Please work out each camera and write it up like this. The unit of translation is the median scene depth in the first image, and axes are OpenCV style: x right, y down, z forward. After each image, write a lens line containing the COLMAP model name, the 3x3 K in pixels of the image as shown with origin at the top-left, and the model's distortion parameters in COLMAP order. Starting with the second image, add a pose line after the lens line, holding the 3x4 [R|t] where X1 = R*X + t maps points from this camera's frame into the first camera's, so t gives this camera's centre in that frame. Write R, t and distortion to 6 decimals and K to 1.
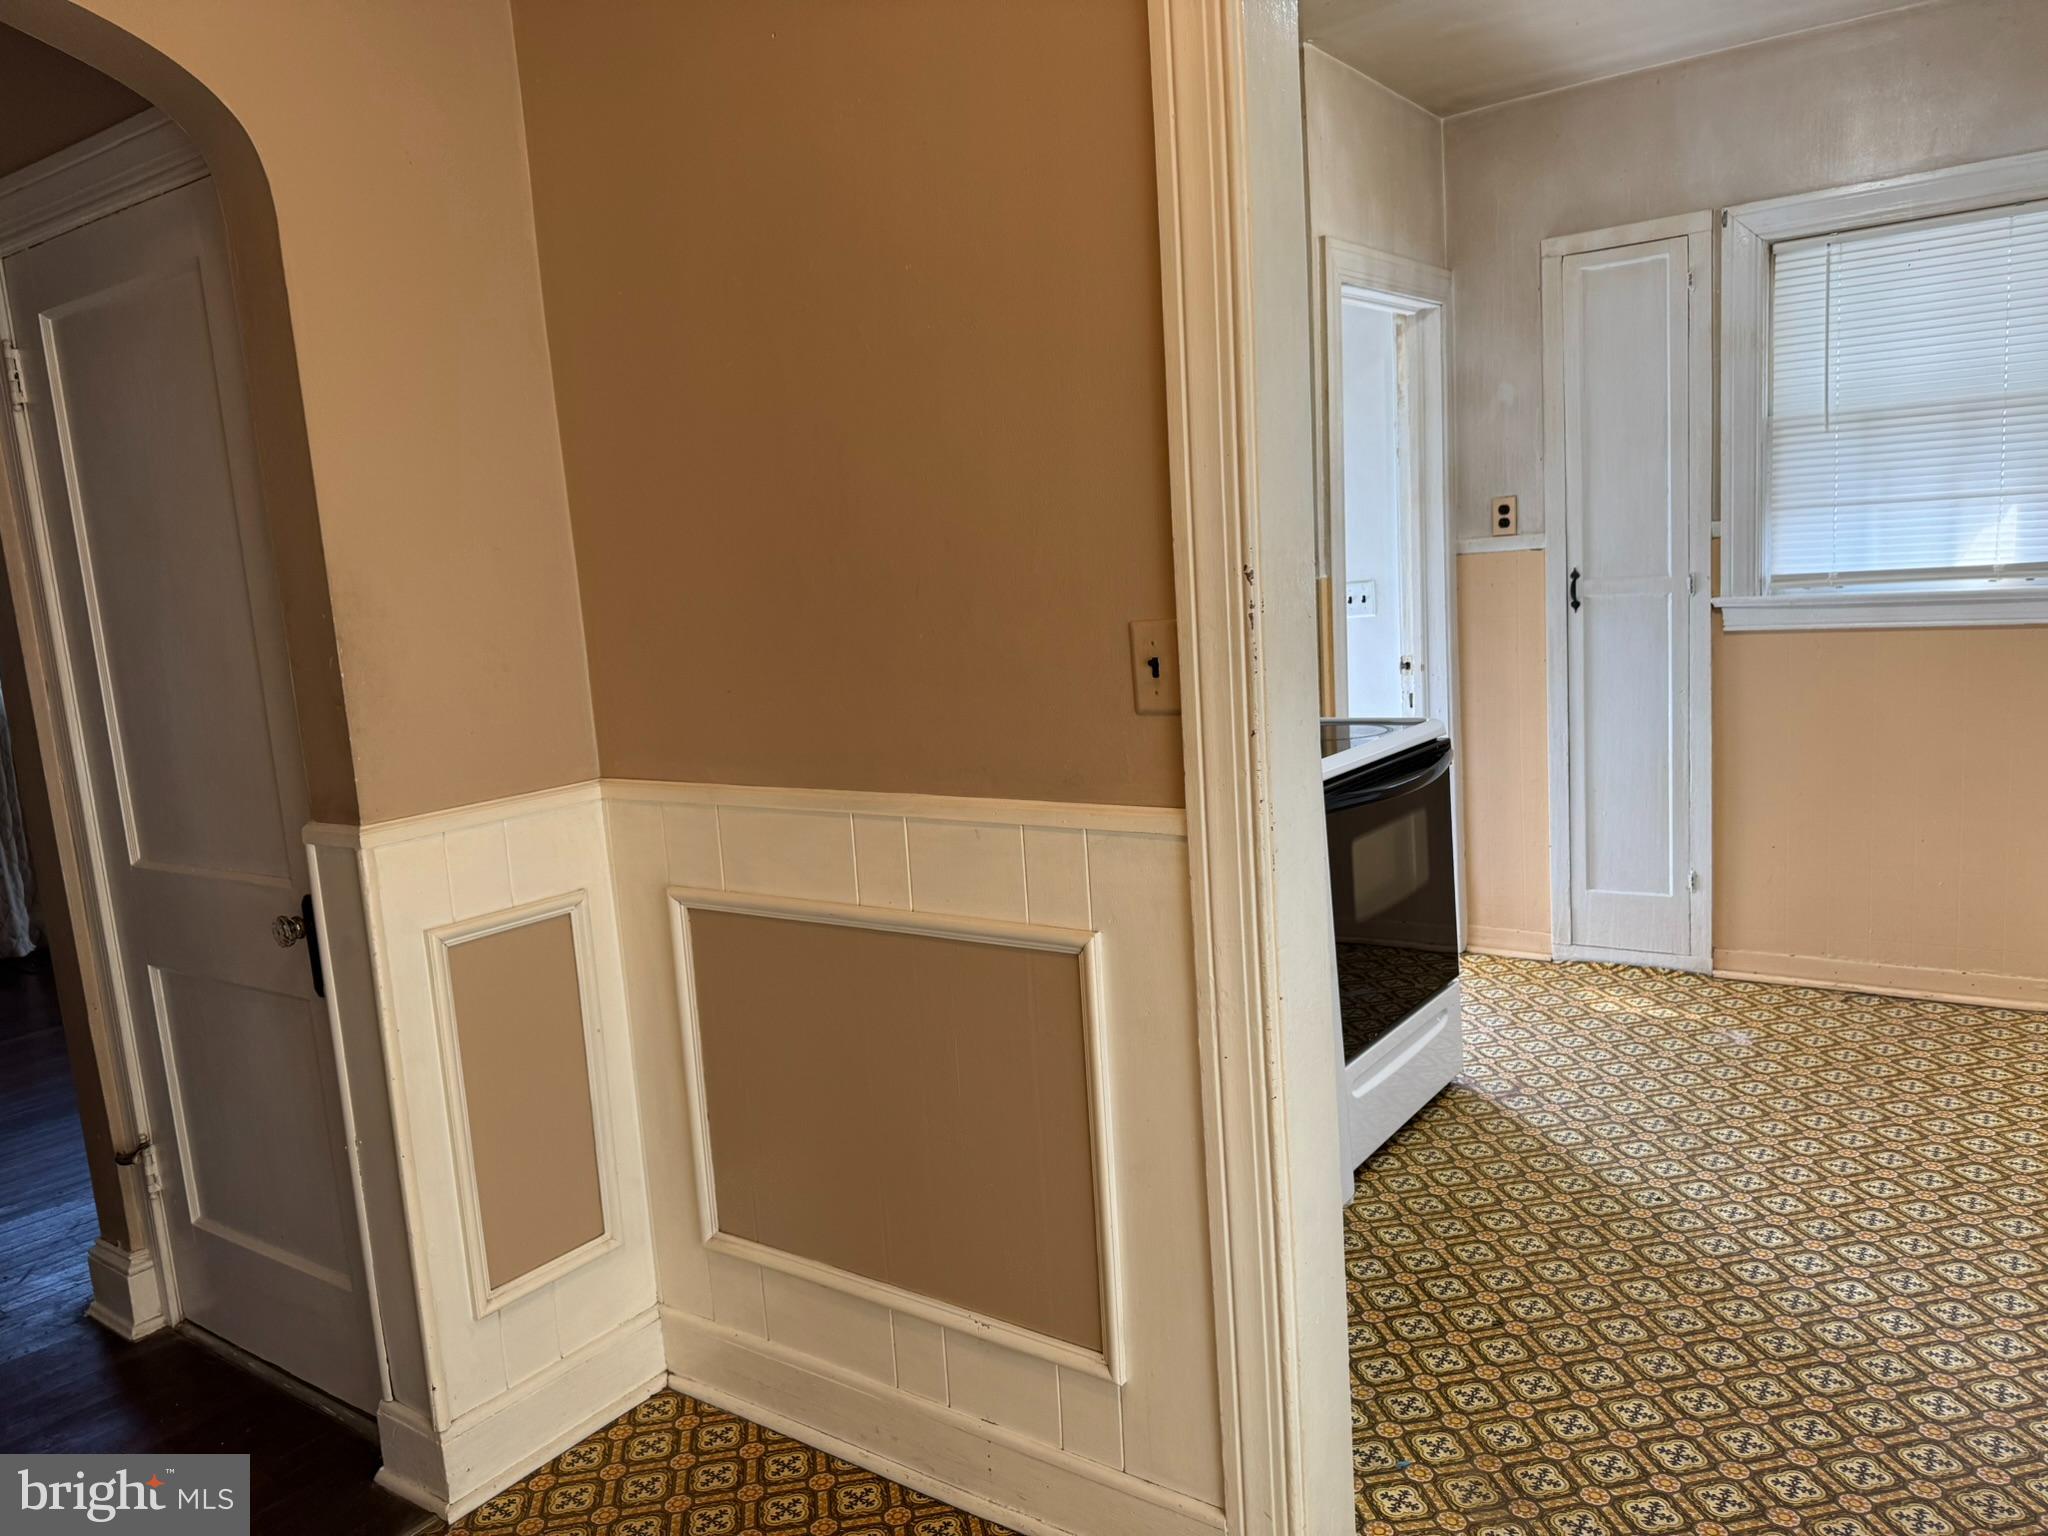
lens RADIAL K [[1481.5, 0, 1024.0], [0, 1481.5, 768.0], [0, 0, 1]] dist [0.005988, -0.004240]
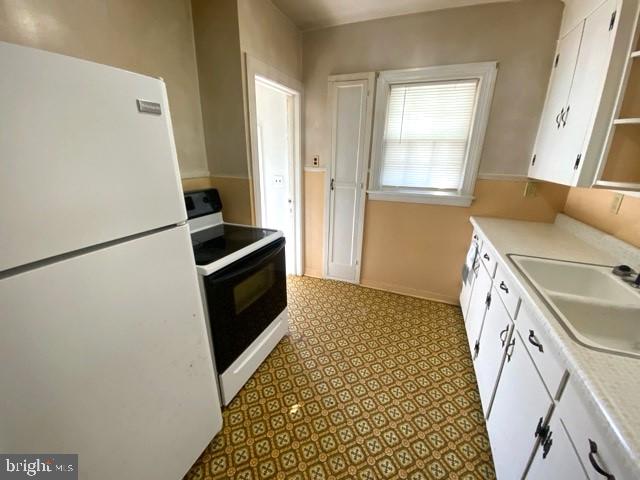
lens RADIAL K [[254.1, 0, 320.0], [0, 254.1, 240.0], [0, 0, 1]] dist [0.014972, -0.000150]
pose [[0.969186, 0.003760, 0.246303, 0.208346], [-0.046001, 0.985057, 0.165974, -0.096235], [-0.241998, -0.172189, 0.954876, 0.426951]]
